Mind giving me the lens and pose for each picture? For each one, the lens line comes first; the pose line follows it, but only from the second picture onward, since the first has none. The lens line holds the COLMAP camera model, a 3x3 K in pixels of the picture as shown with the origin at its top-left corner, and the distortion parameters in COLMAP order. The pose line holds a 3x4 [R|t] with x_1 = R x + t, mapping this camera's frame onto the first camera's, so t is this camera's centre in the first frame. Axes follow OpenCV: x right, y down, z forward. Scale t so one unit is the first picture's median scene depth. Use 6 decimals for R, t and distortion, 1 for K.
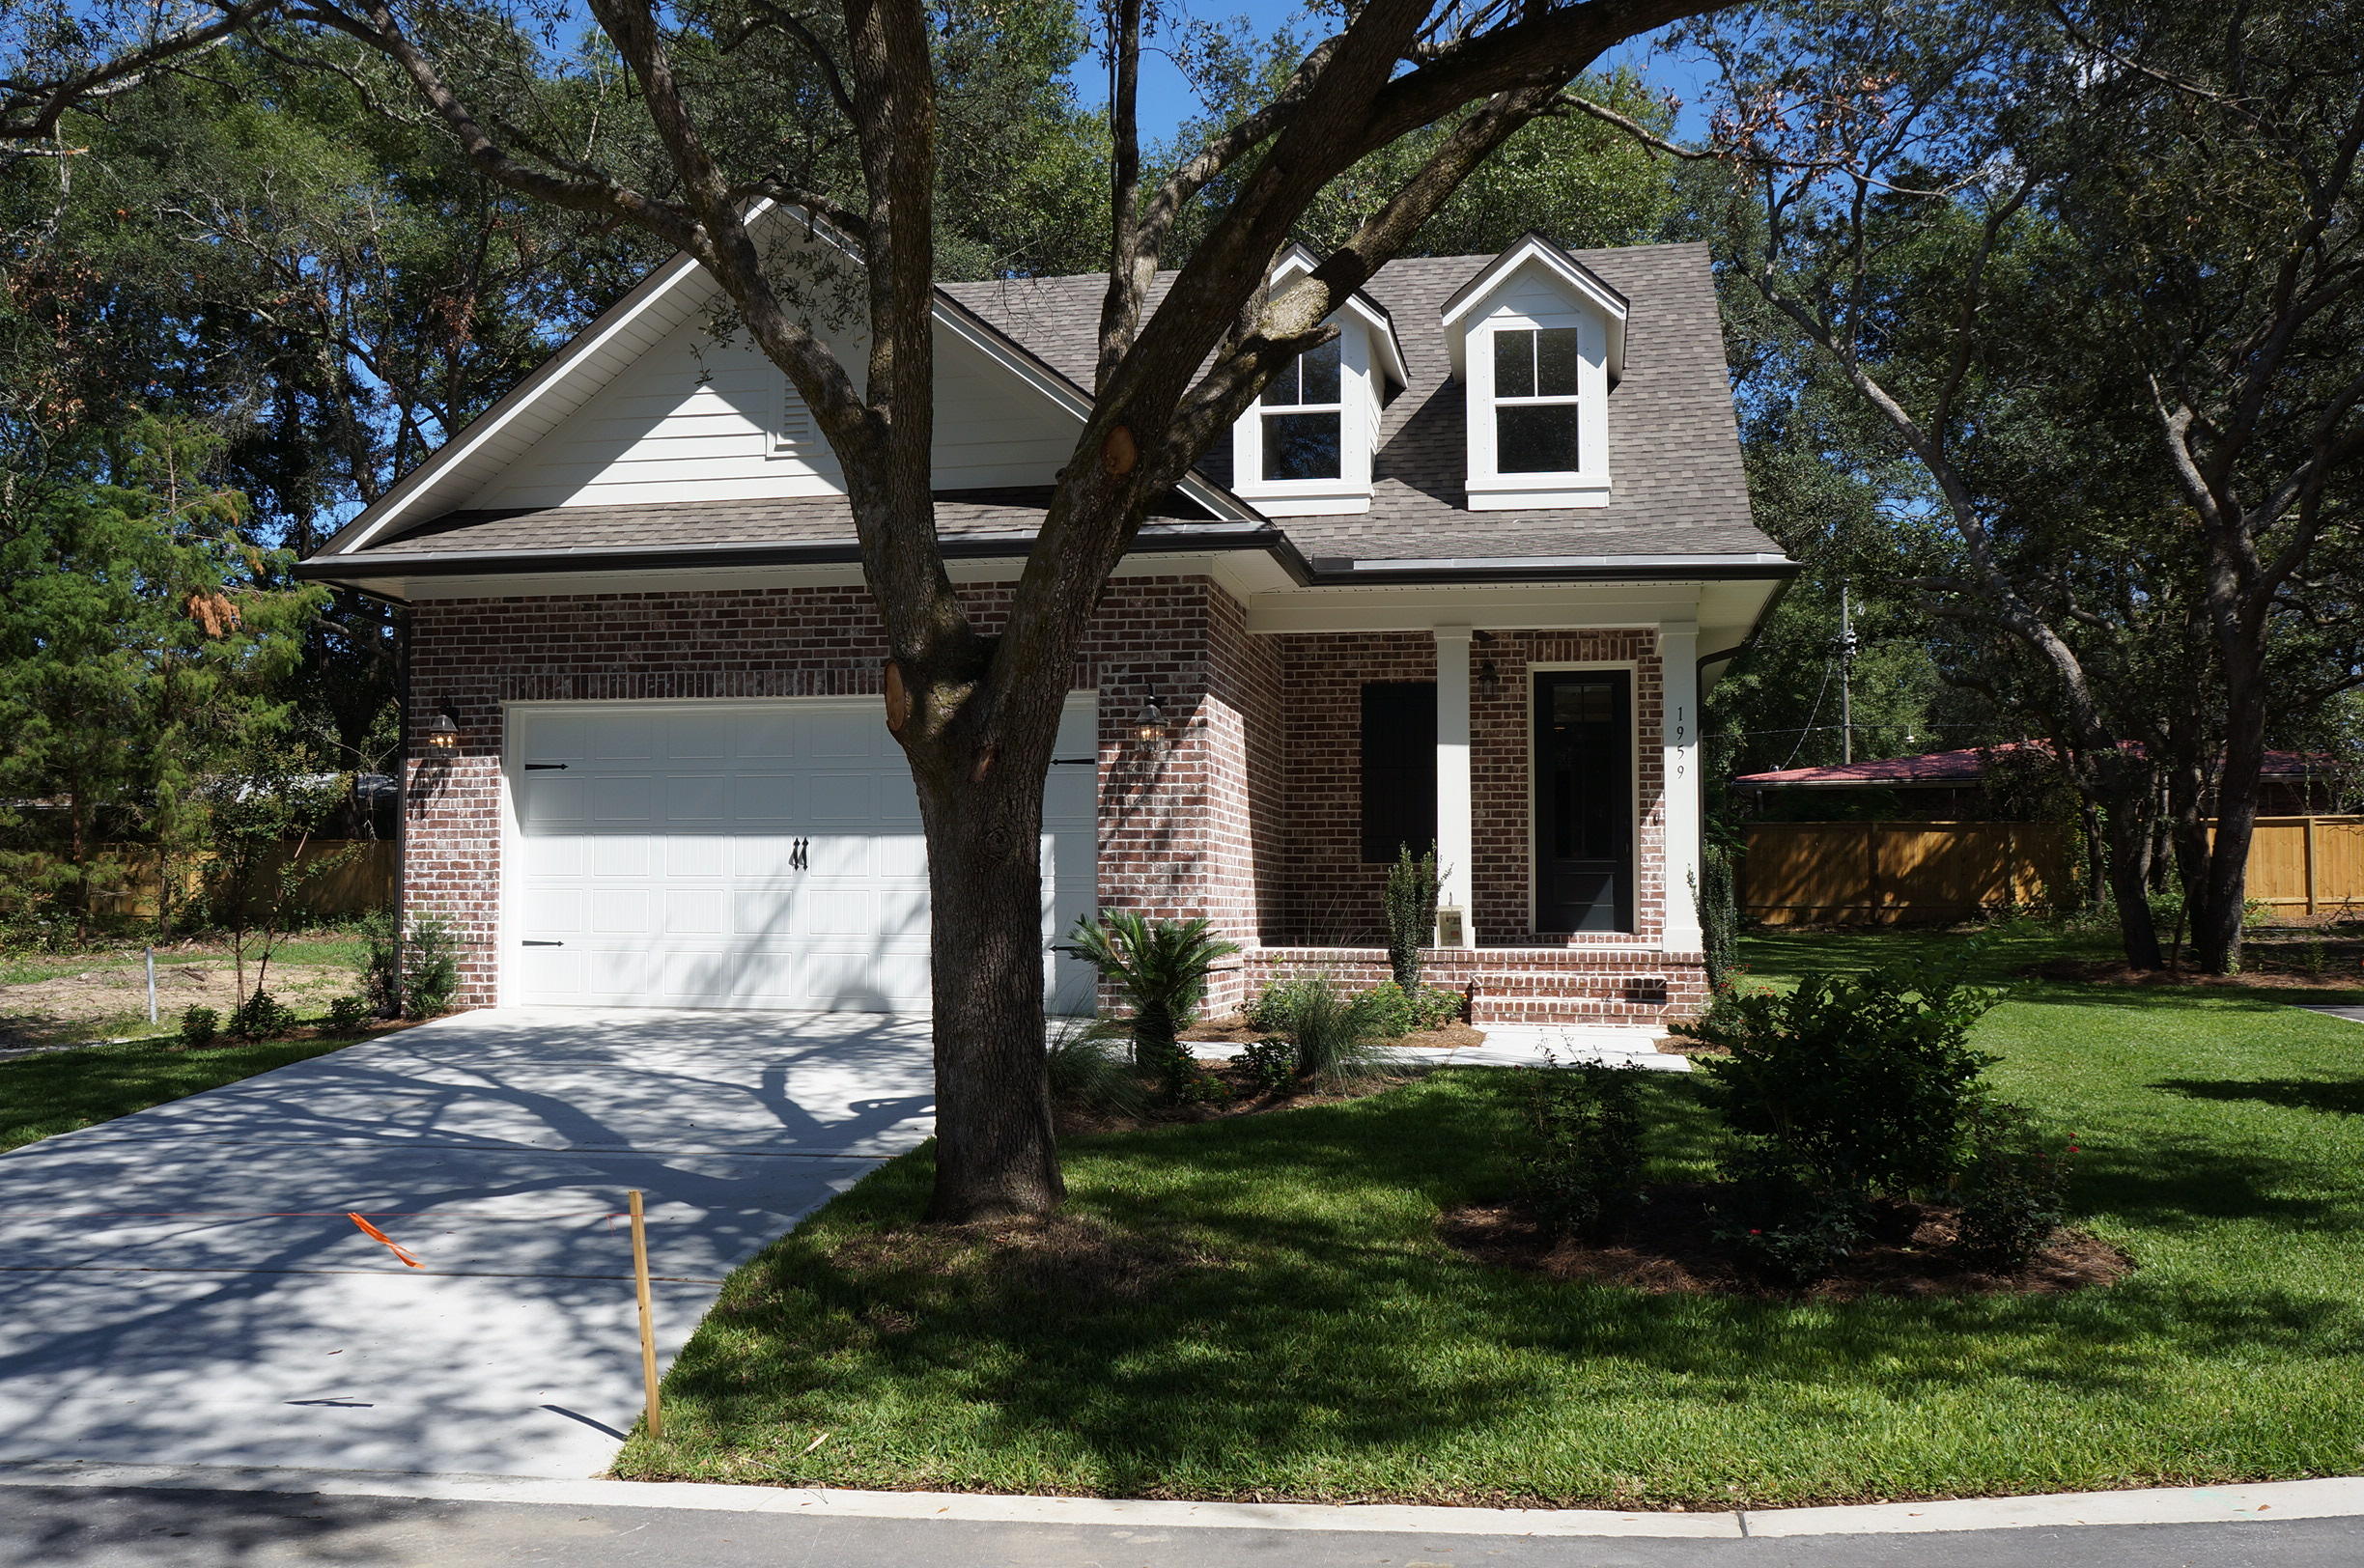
lens RADIAL K [[2168.9, 0, 1180.6], [0, 2168.9, 768.4], [0, 0, 1]] dist [-0.065008, 0.000000]
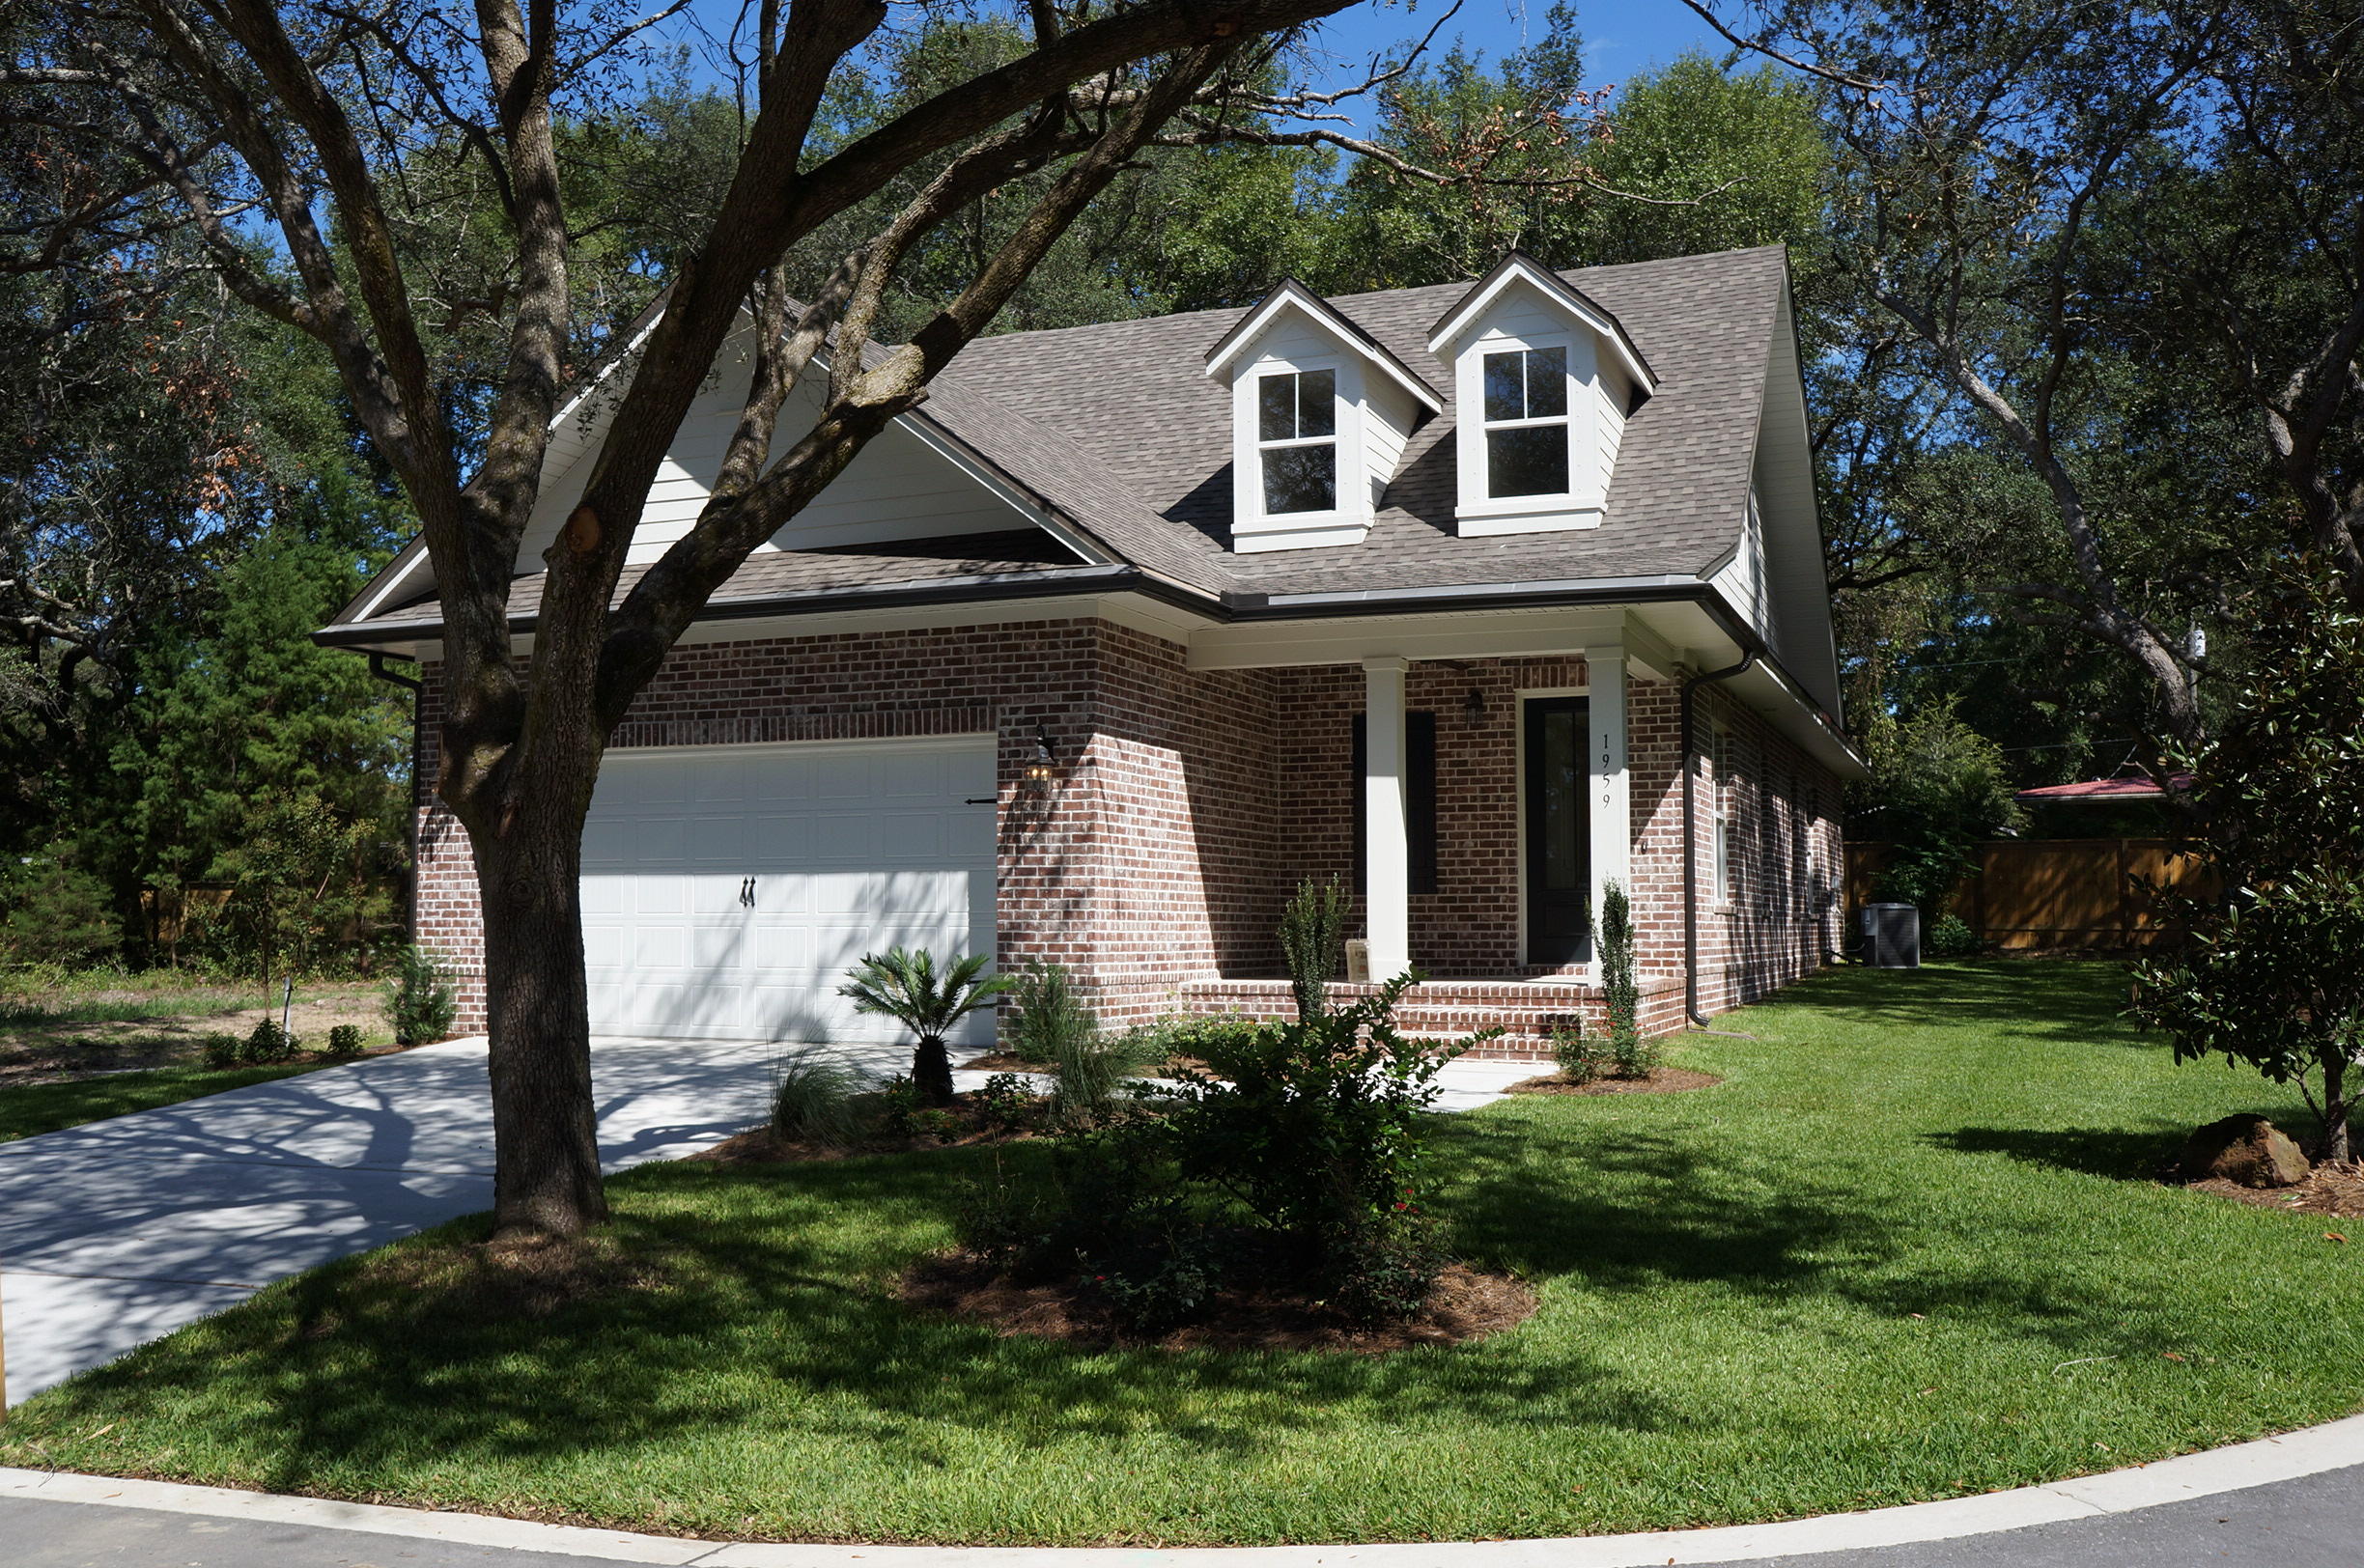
lens RADIAL K [[2168.9, 0, 1171.7], [0, 2168.9, 774.7], [0, 0, 1]] dist [-0.065008, 0.000000]
pose [[0.978634, -0.018371, -0.204786, 0.242682], [0.017043, 0.999821, -0.008247, -0.005546], [0.204901, 0.004581, 0.978772, 0.006037]]
